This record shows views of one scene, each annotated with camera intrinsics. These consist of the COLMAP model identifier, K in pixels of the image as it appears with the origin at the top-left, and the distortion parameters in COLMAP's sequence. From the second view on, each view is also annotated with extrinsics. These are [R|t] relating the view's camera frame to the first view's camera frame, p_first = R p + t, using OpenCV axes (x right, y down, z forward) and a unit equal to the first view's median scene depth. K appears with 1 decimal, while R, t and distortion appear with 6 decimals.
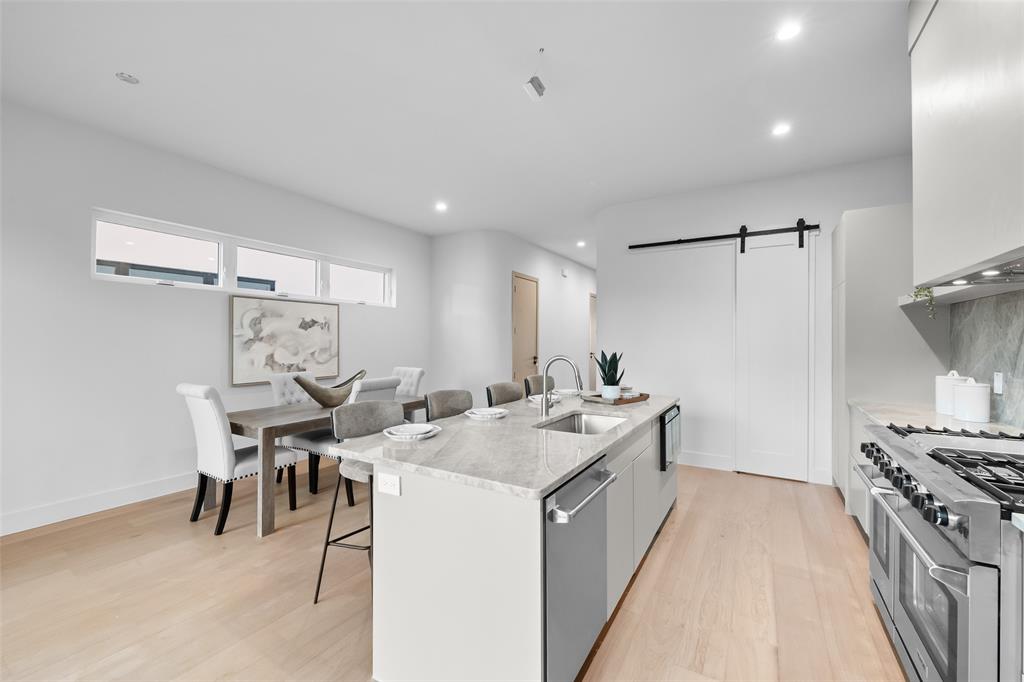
lens RADIAL K [[409.3, 0, 516.9], [0, 409.3, 339.6], [0, 0, 1]] dist [0.011395, -0.000342]
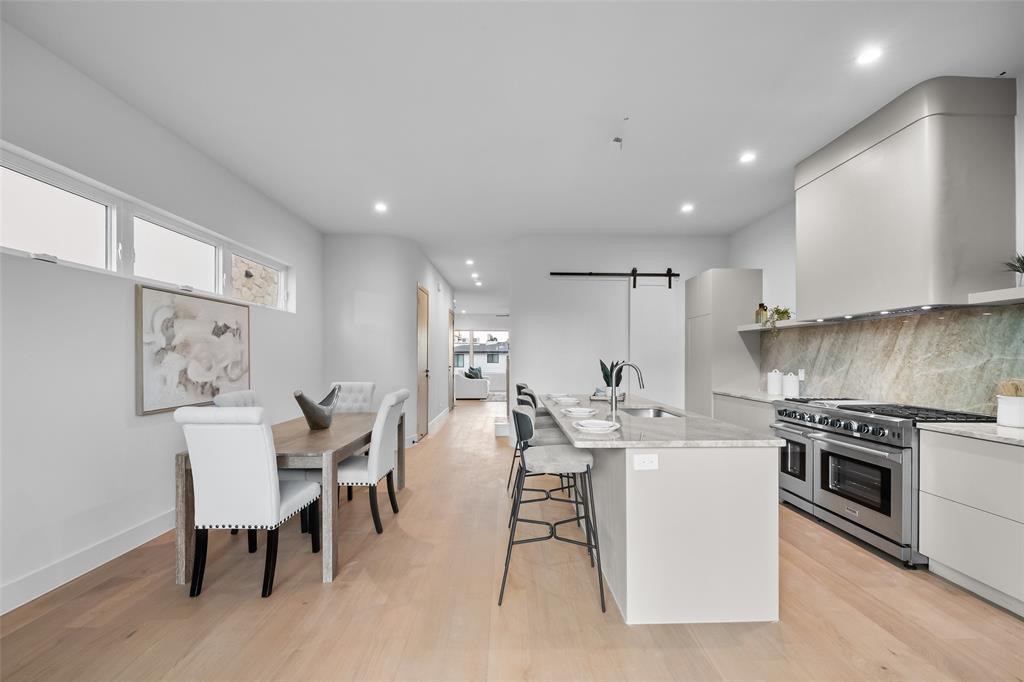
lens RADIAL K [[409.3, 0, 518.2], [0, 409.3, 363.3], [0, 0, 1]] dist [0.011395, -0.000342]
pose [[0.849610, -0.009018, 0.527335, -0.470529], [-0.001244, 0.999817, 0.019102, 0.010129], [-0.527410, -0.016885, 0.849443, 0.054672]]
